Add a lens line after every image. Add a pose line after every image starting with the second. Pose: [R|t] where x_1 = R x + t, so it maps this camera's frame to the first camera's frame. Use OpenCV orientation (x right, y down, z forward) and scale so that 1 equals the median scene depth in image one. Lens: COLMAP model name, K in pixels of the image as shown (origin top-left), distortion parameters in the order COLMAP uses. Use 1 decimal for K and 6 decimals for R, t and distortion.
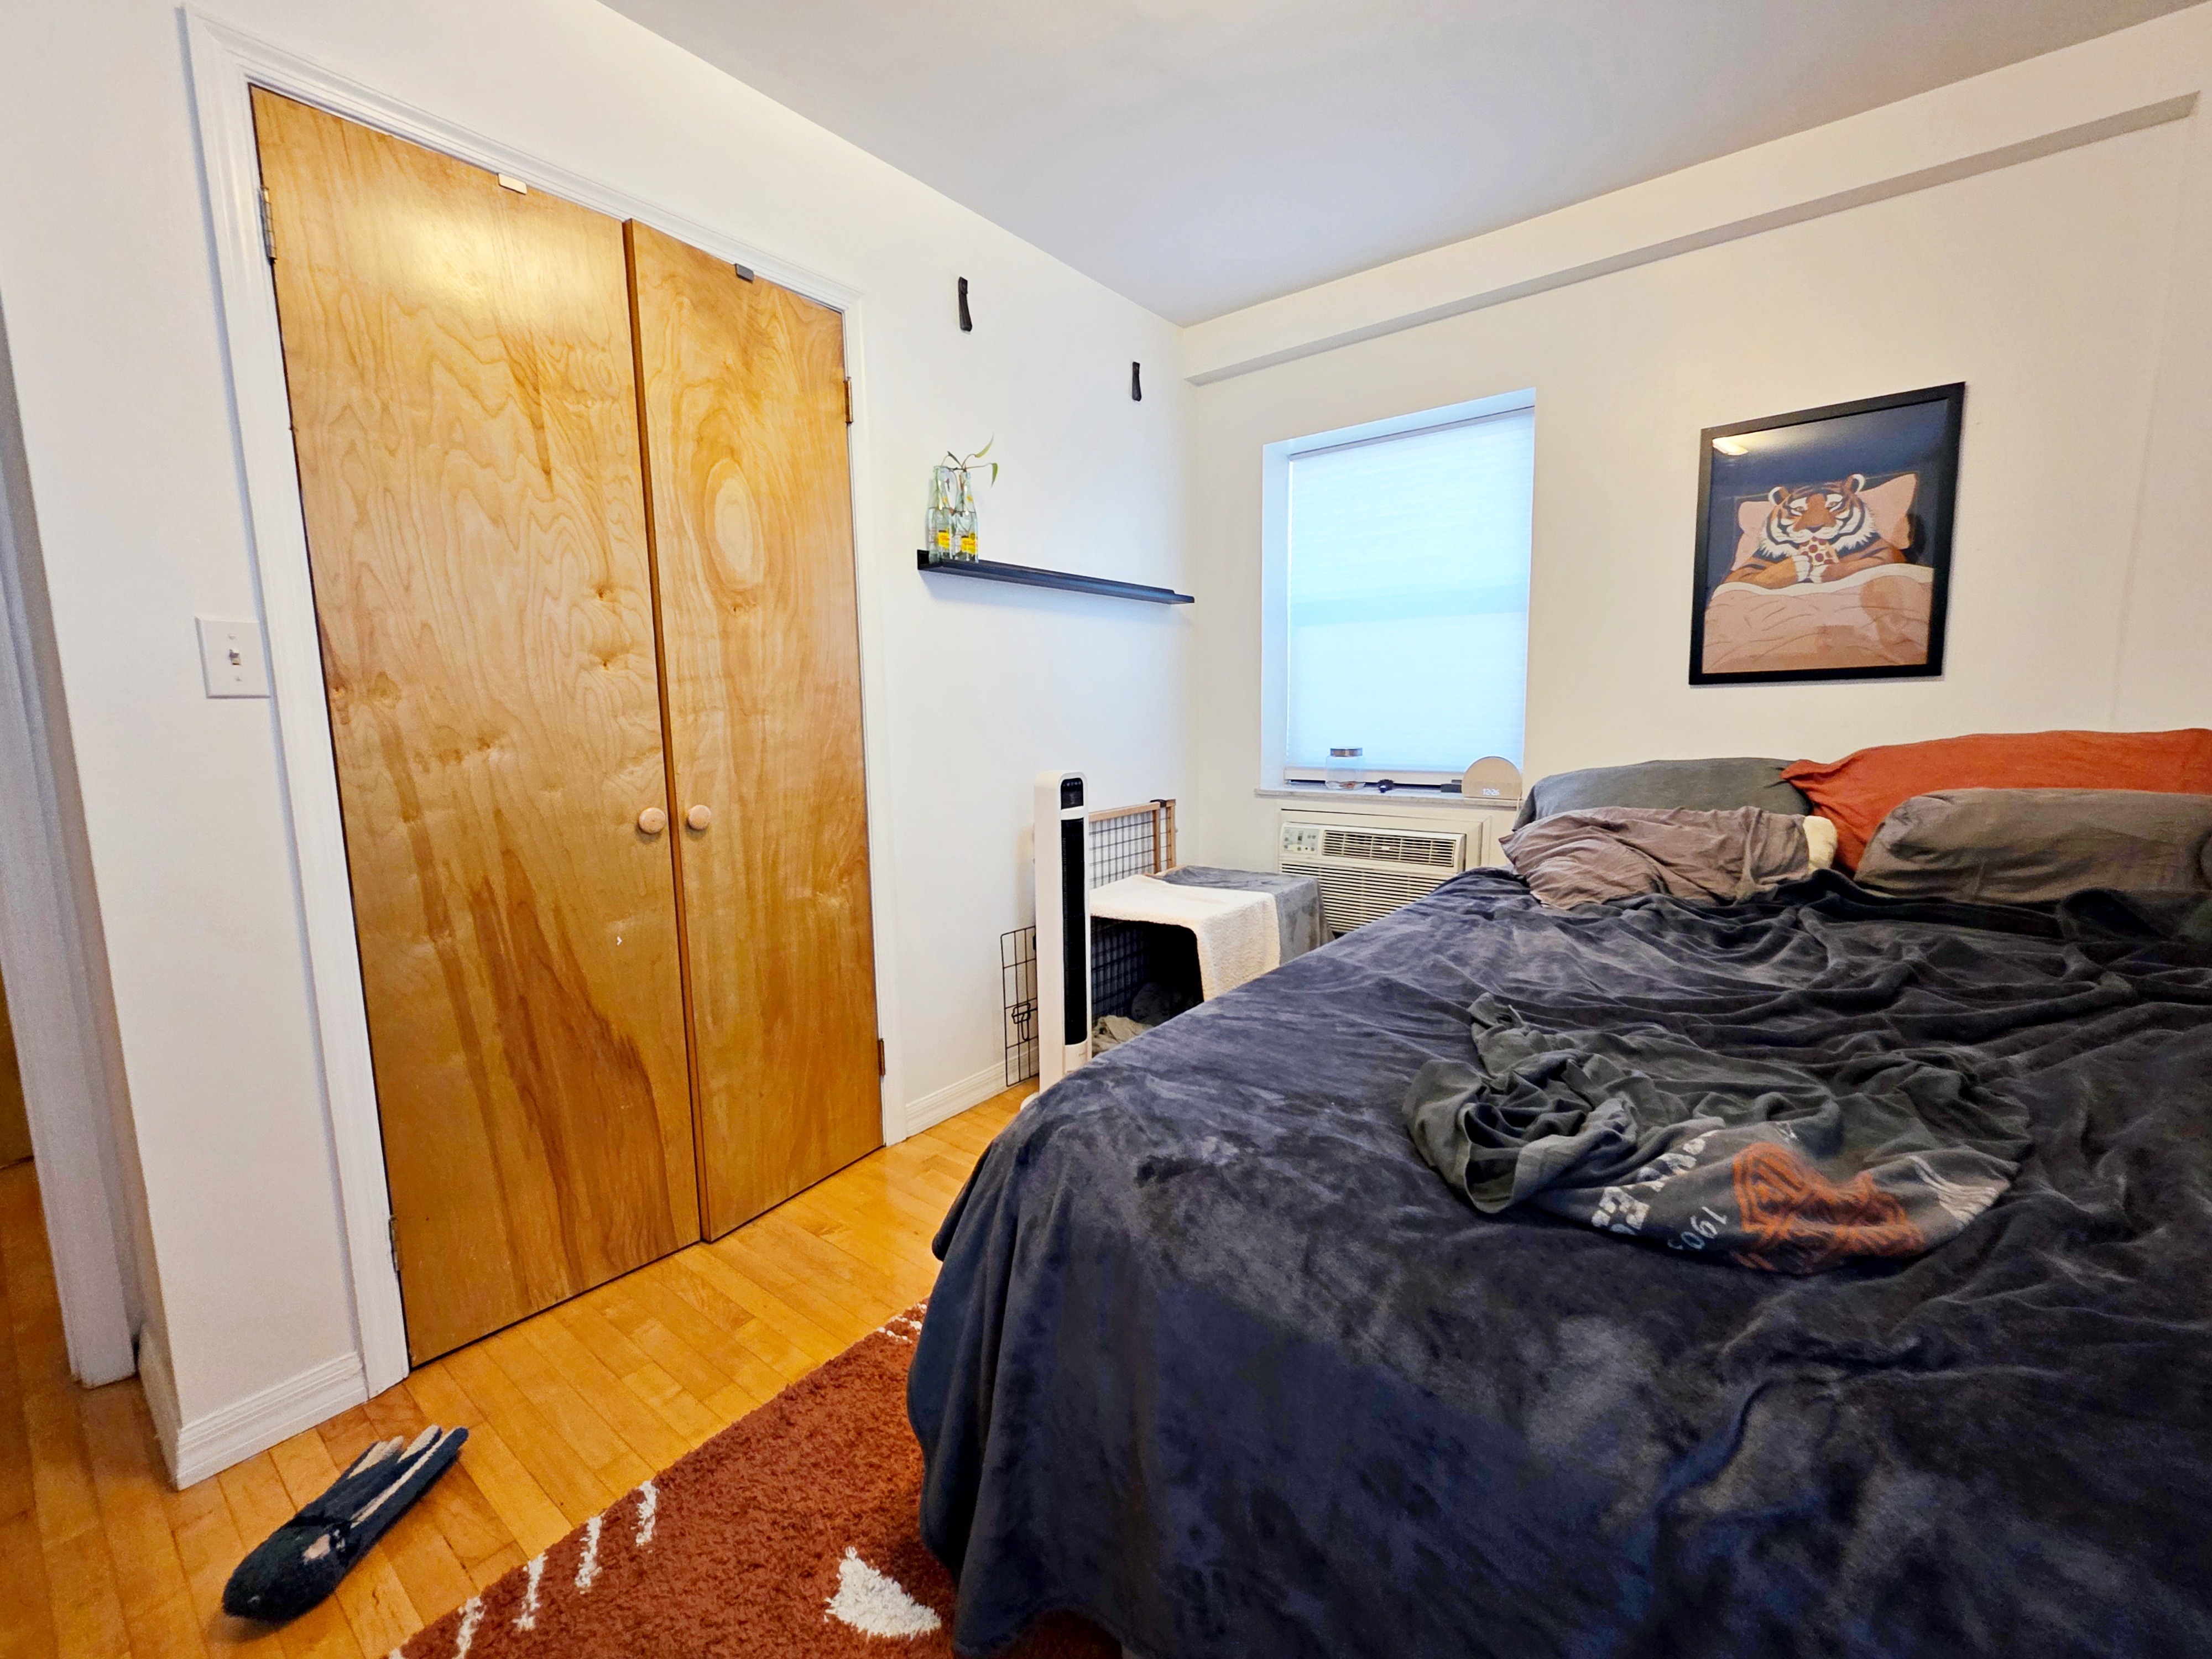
lens RADIAL K [[920.1, 0, 1106.0], [0, 920.1, 829.5], [0, 0, 1]] dist [0.000237, -0.000011]
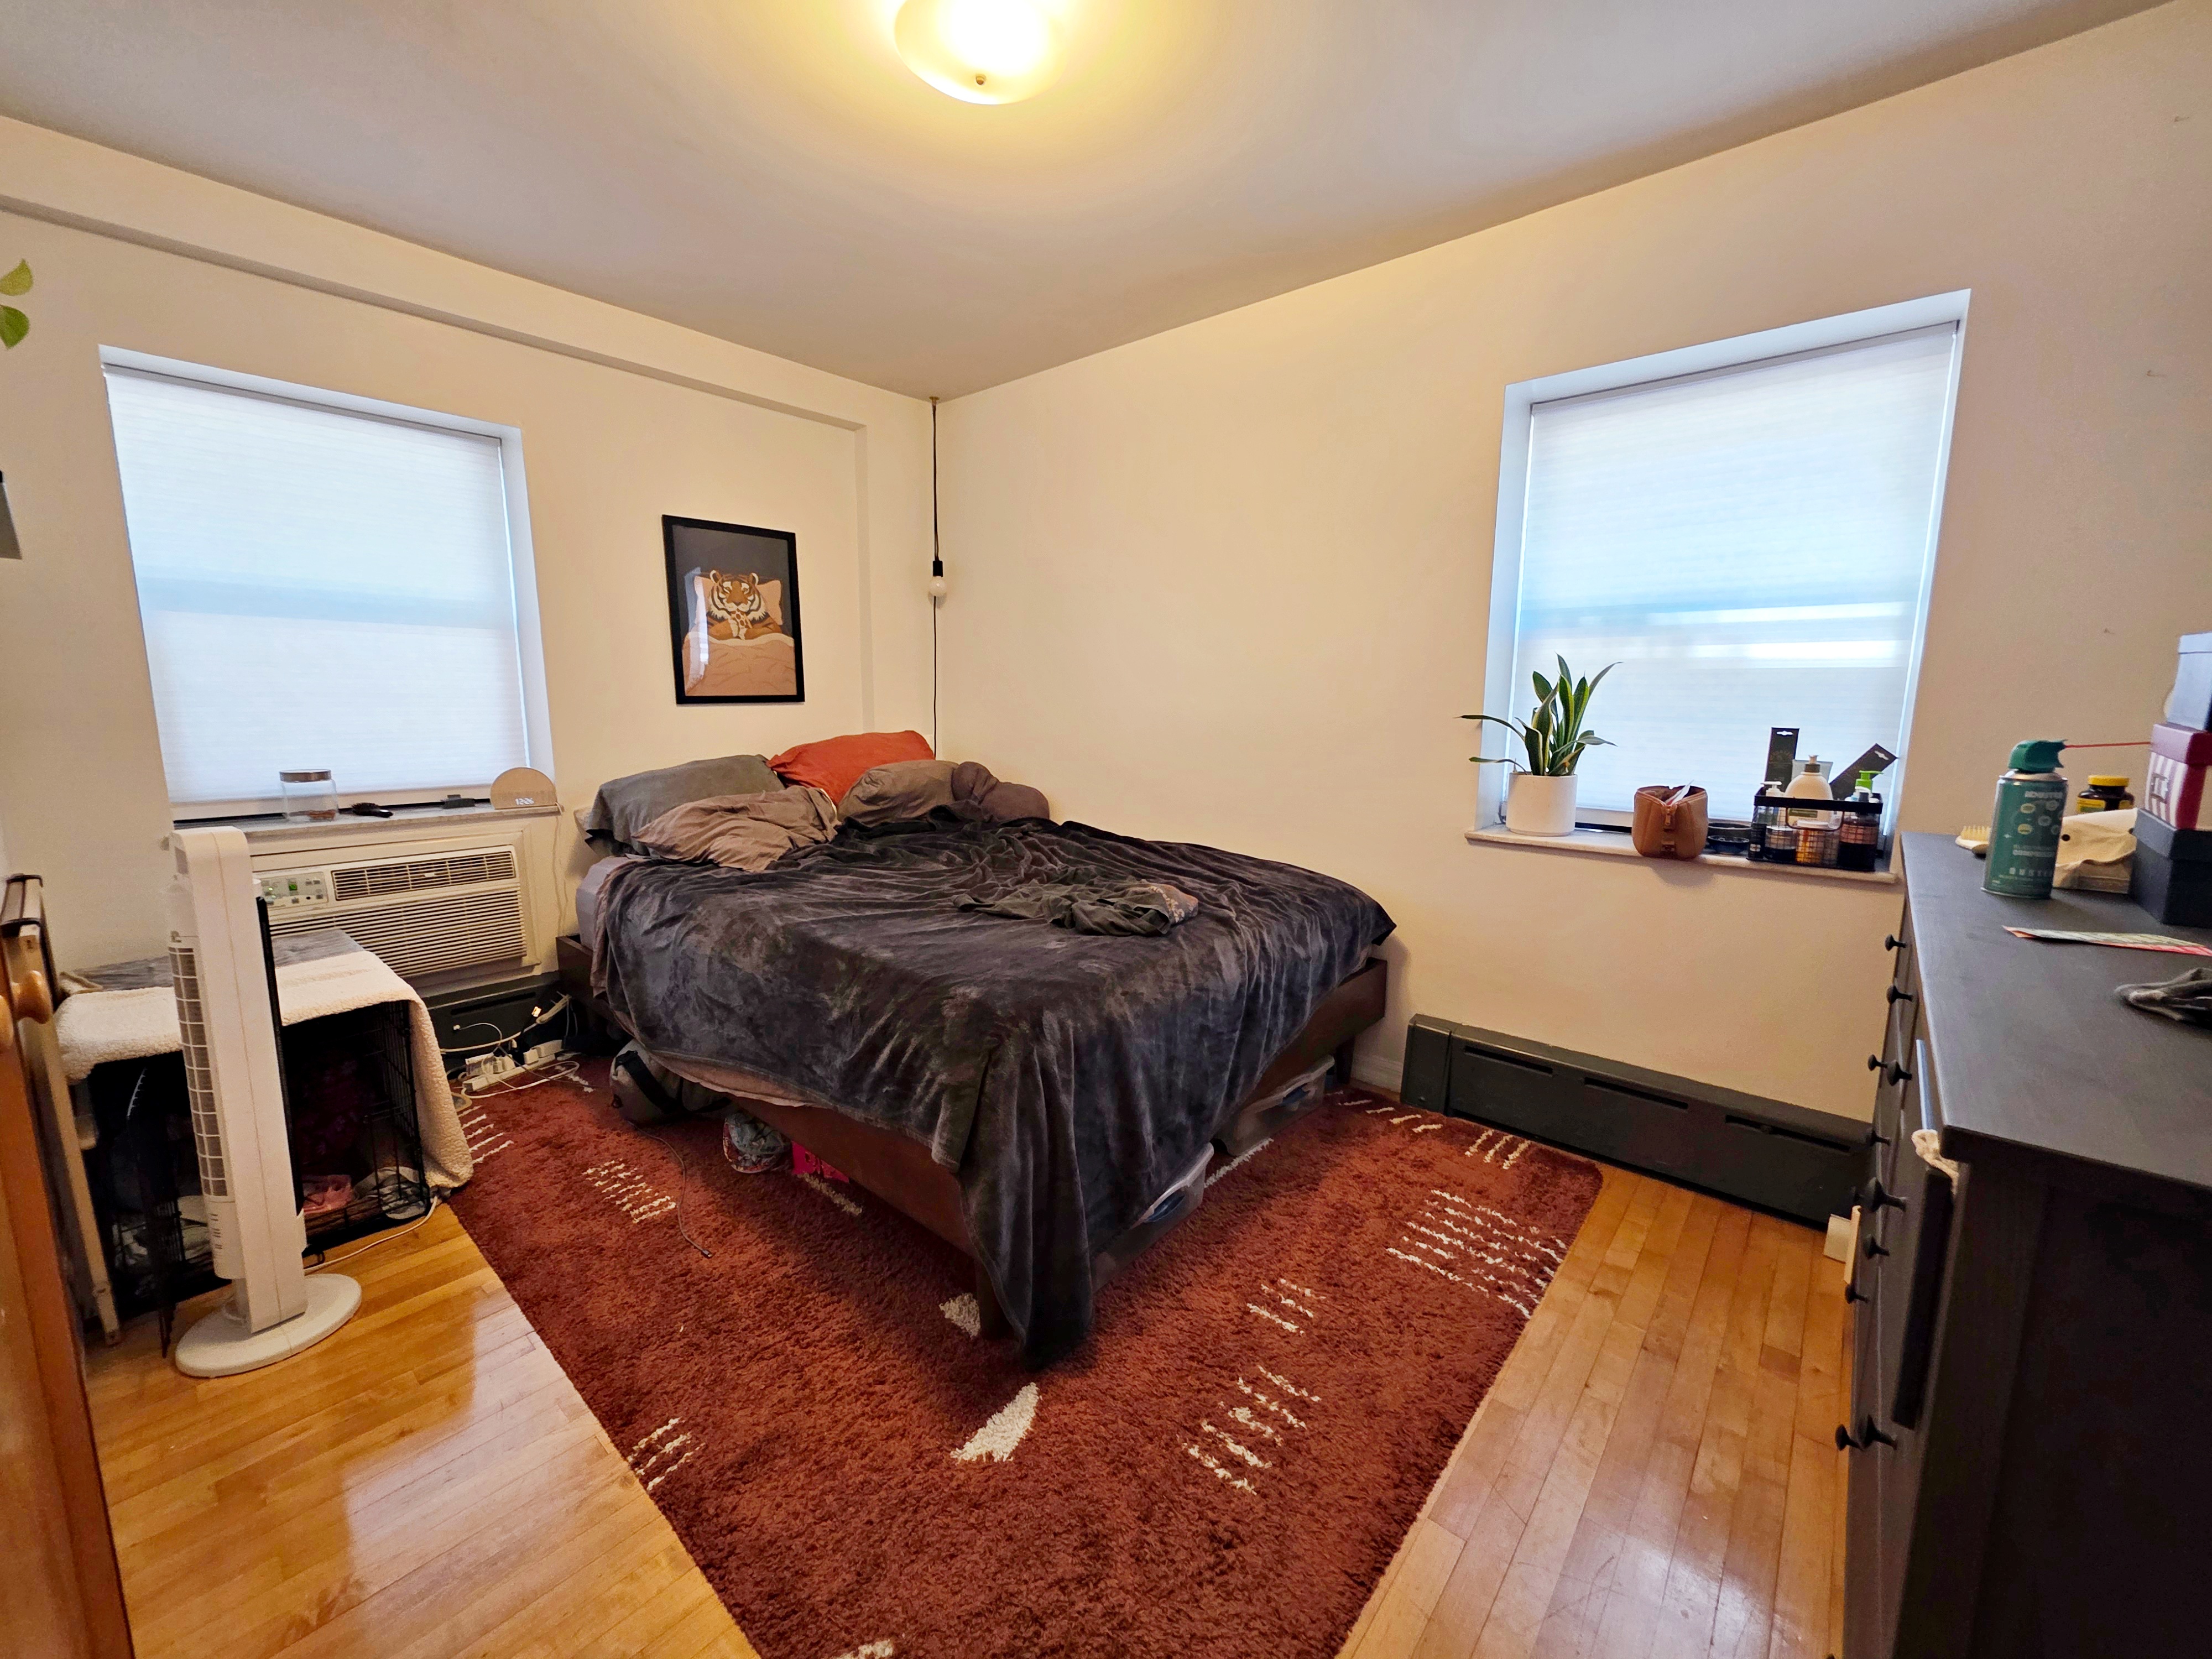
lens RADIAL K [[920.1, 0, 1106.0], [0, 920.1, 829.5], [0, 0, 1]] dist [0.000237, -0.000011]
pose [[0.015496, -0.132885, 0.991010, -0.796302], [0.120059, 0.984206, 0.130095, -0.084938], [-0.992646, 0.116964, 0.031205, 0.398018]]
